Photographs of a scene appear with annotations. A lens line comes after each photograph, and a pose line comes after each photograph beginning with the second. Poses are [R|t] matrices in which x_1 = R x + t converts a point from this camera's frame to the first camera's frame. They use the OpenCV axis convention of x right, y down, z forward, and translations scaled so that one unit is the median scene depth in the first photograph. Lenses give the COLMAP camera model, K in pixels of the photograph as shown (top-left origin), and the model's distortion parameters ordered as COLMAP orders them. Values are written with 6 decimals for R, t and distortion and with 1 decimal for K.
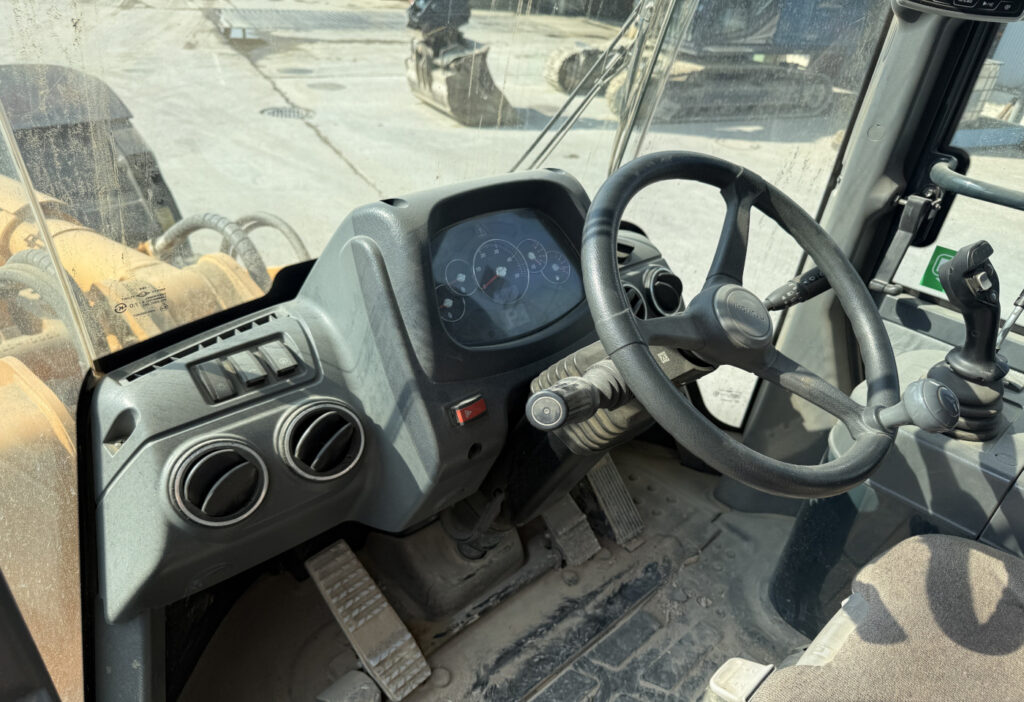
lens RADIAL K [[693.1, 0, 495.1], [0, 693.1, 426.4], [0, 0, 1]] dist [0.000015, -0.003169]
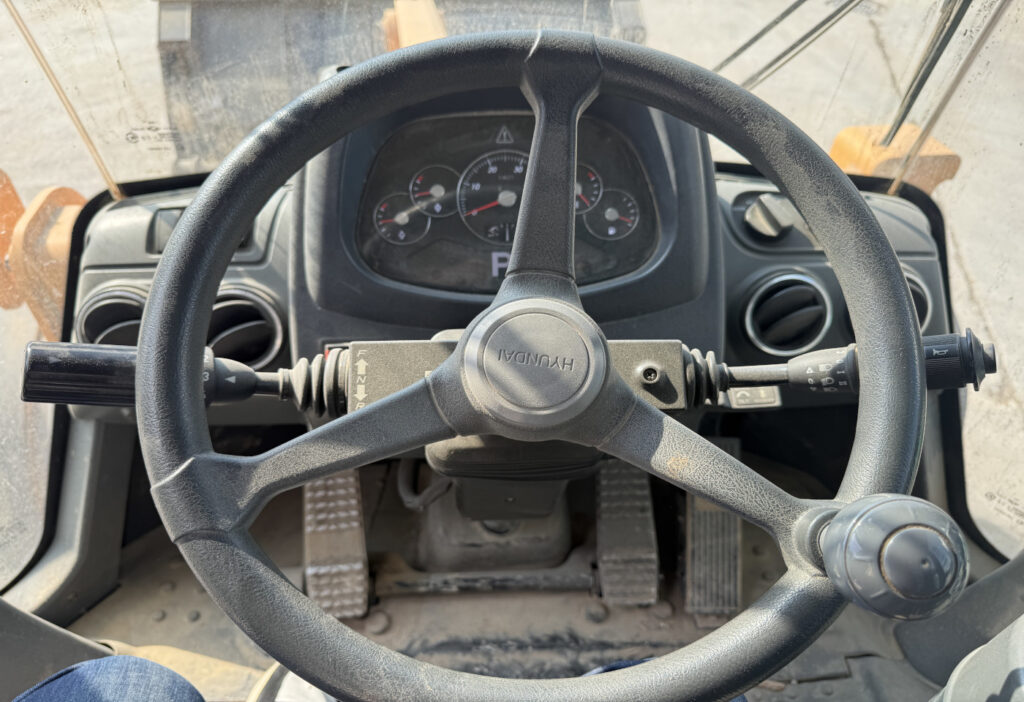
lens RADIAL K [[663.9, 0, 516.4], [0, 663.9, 424.3], [0, 0, 1]] dist [0.016941, -0.026101]
pose [[0.750957, 0.411862, -0.516172, 0.377136], [-0.338526, 0.911245, 0.234590, -0.138839], [0.566978, -0.001430, 0.823732, 0.345106]]
